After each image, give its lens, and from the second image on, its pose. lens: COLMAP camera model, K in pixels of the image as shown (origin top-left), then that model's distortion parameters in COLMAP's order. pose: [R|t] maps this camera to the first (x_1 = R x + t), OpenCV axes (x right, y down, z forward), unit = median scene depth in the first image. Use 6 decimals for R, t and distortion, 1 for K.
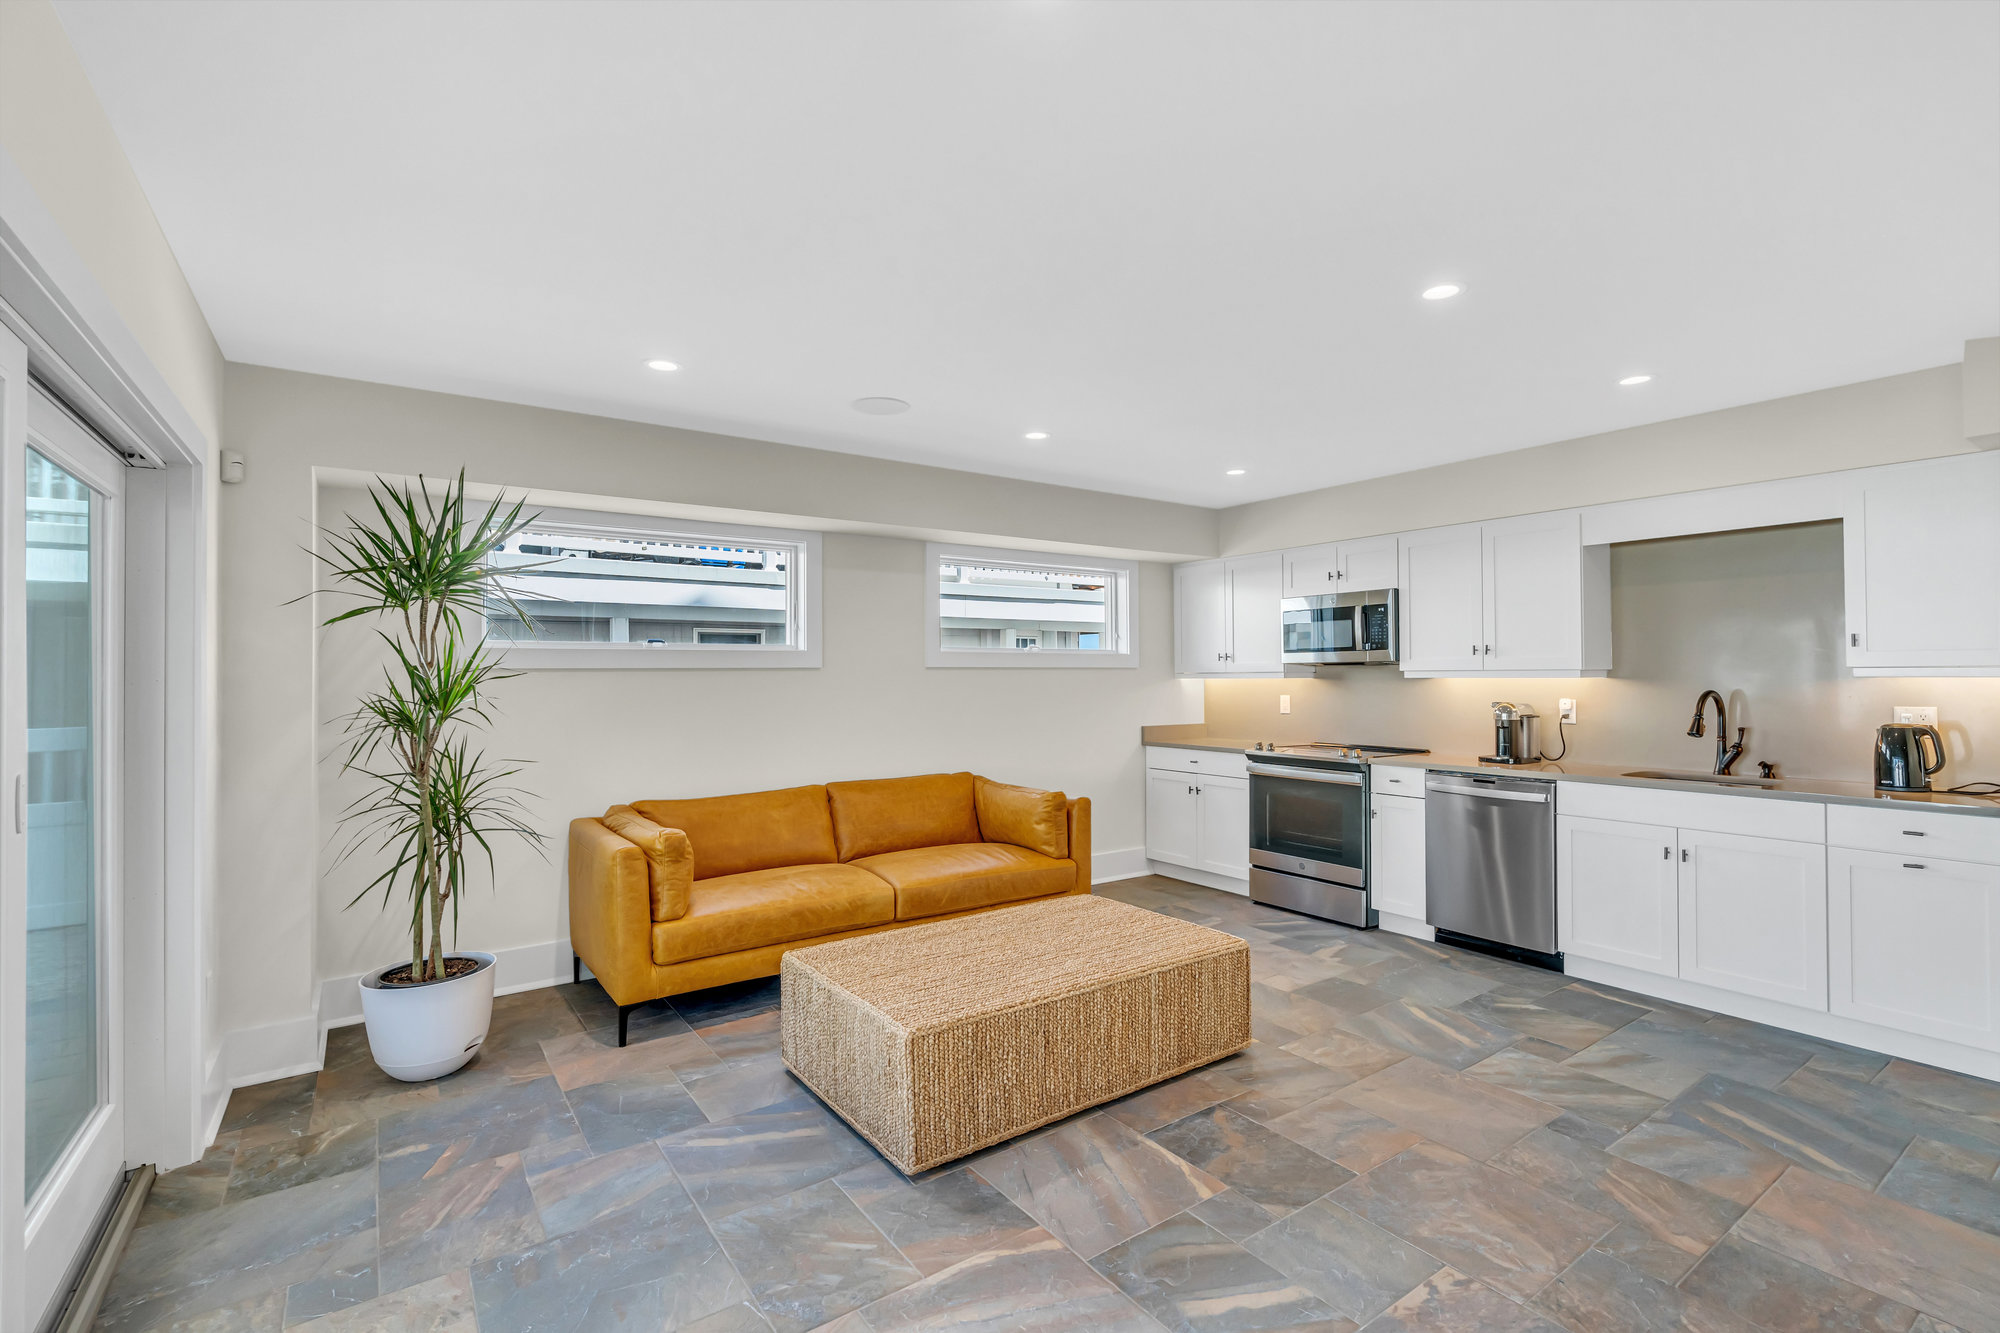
lens RADIAL K [[902.2, 0, 1009.1], [0, 902.2, 668.2], [0, 0, 1]] dist [-0.007104, 0.003808]
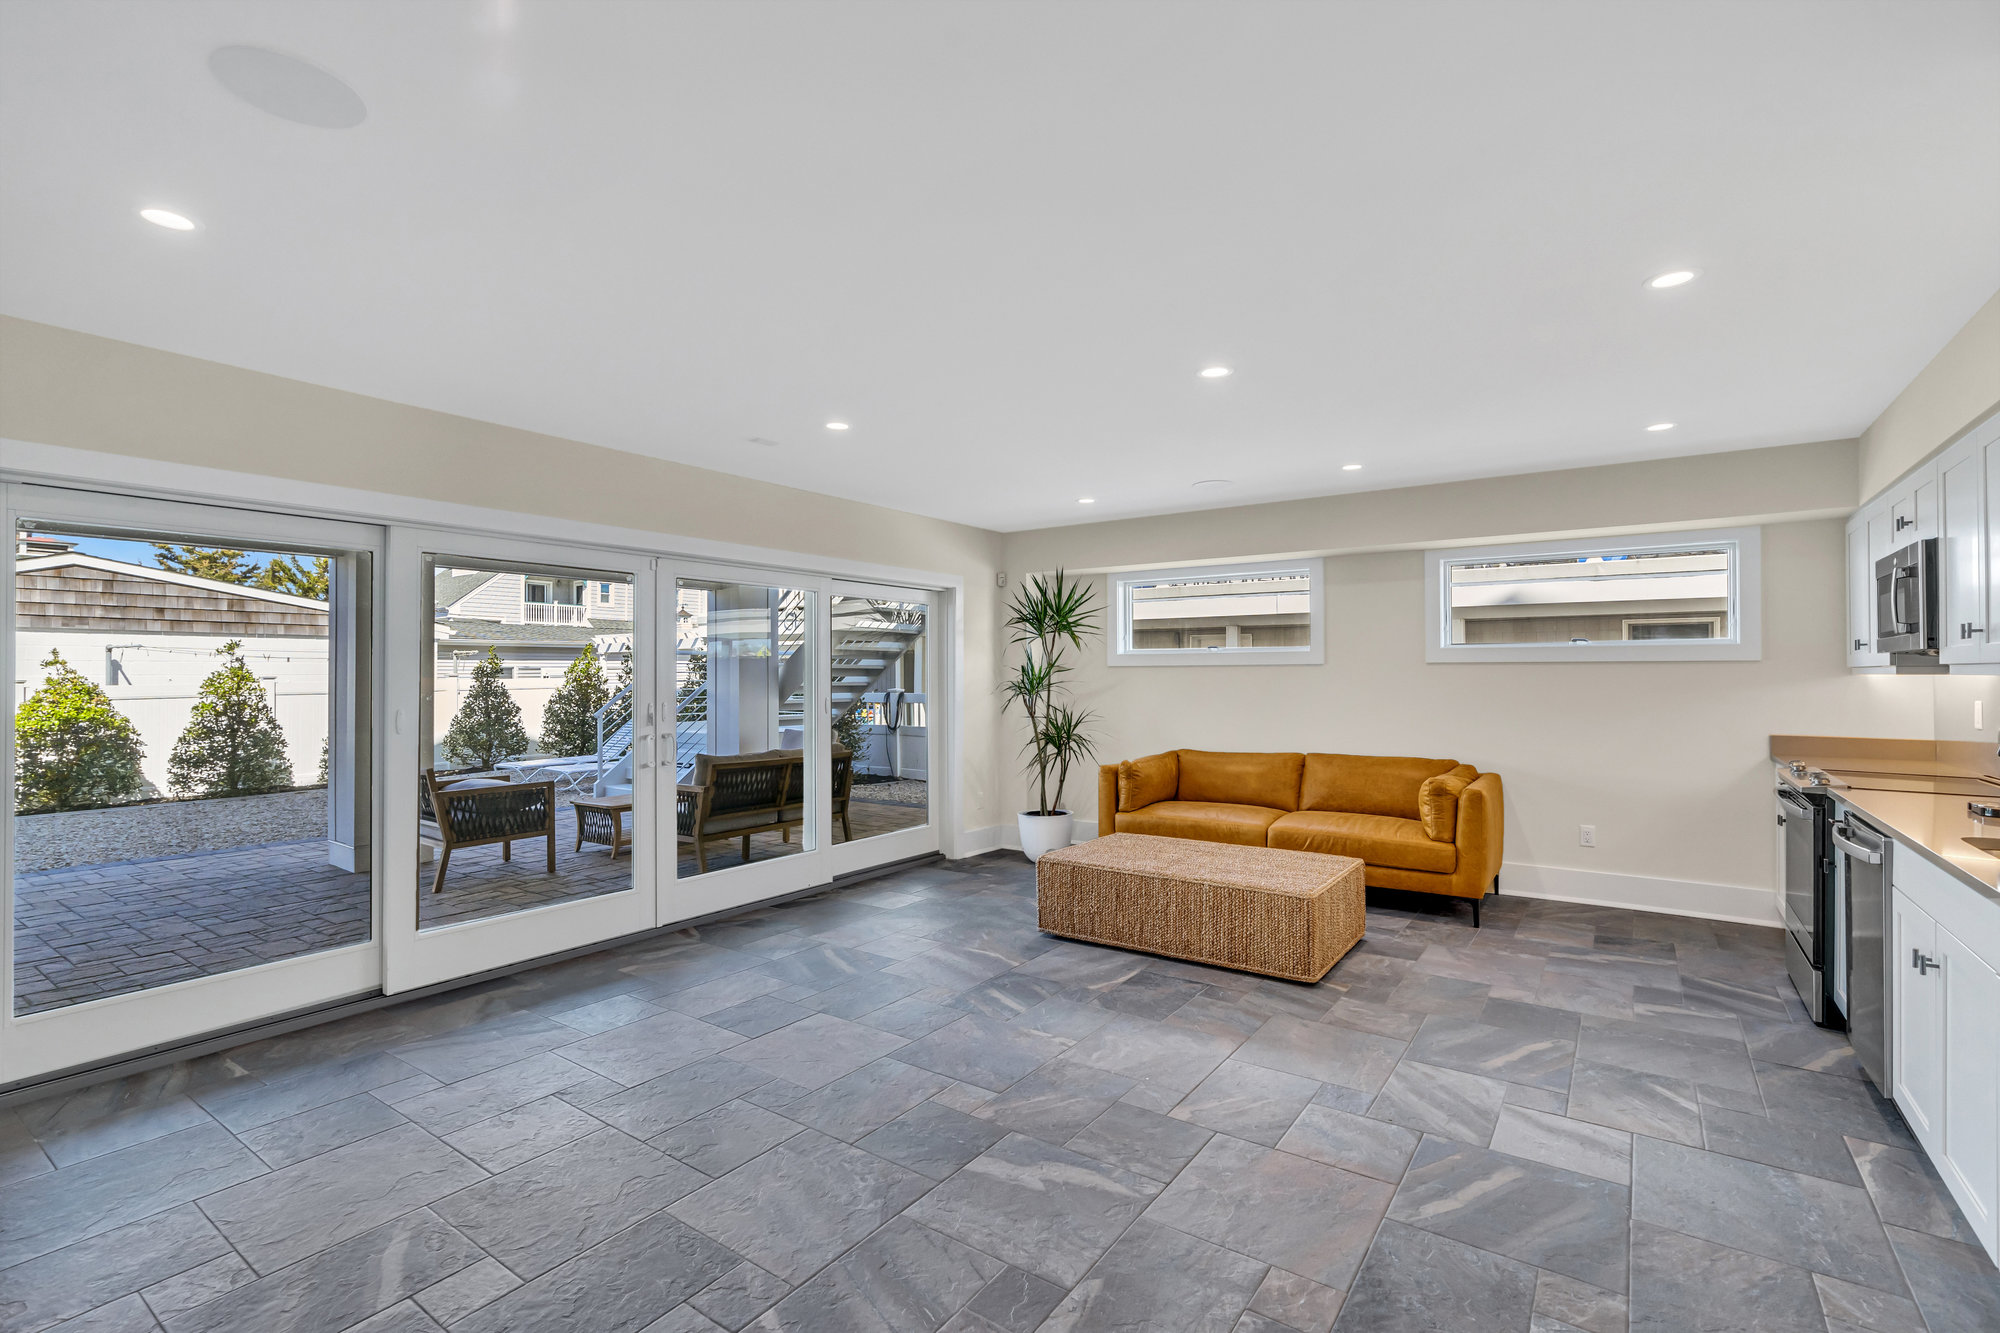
lens RADIAL K [[902.2, 0, 1016.6], [0, 902.2, 667.2], [0, 0, 1]] dist [-0.007104, 0.003808]
pose [[0.340932, -0.001643, -0.940087, 1.163606], [0.006135, 0.999981, 0.000477, 0.000170], [0.940068, -0.005930, 0.340936, 0.213190]]
